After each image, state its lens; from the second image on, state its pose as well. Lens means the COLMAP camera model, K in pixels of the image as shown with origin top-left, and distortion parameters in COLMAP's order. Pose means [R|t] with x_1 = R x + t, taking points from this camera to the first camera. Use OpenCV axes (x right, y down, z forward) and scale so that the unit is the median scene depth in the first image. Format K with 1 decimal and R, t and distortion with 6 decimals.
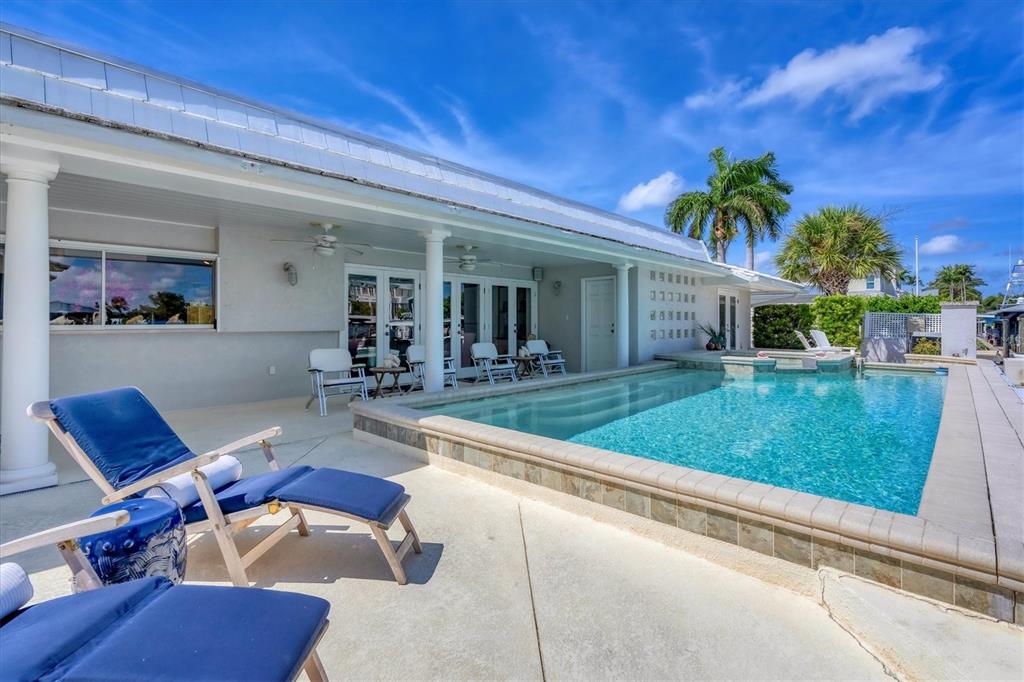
lens RADIAL K [[465.4, 0, 504.1], [0, 465.4, 325.7], [0, 0, 1]] dist [-0.002759, 0.000249]
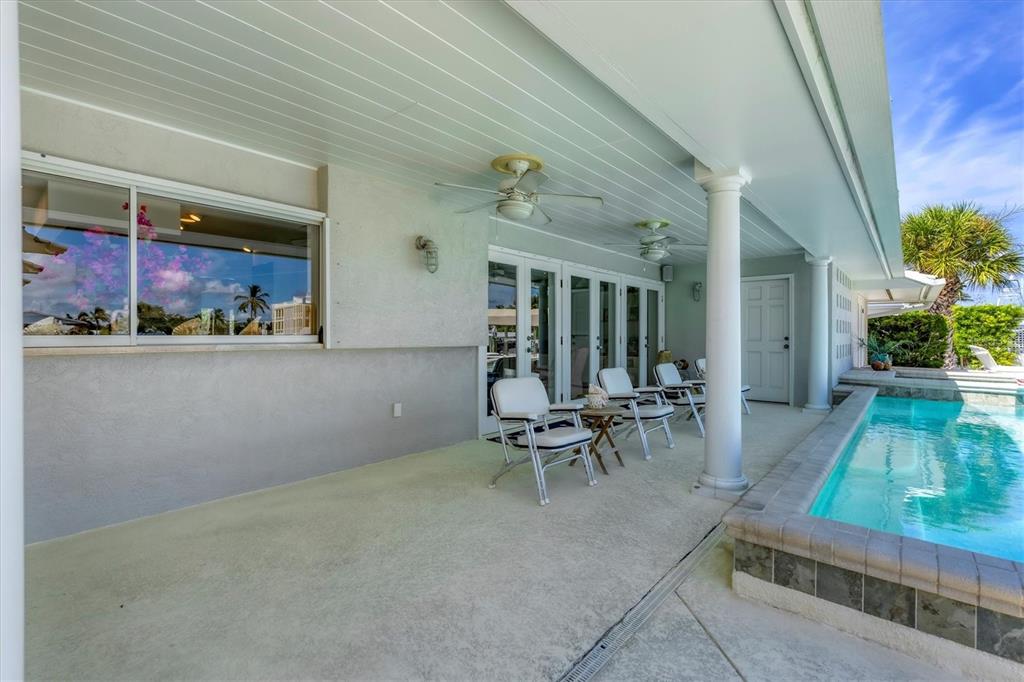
lens RADIAL K [[465.4, 0, 521.7], [0, 465.4, 336.1], [0, 0, 1]] dist [-0.002759, 0.000249]
pose [[0.998895, 0.004307, 0.046809, -0.363218], [-0.004072, 0.999979, -0.005107, 0.000304], [-0.046830, 0.004911, 0.998891, 0.375926]]
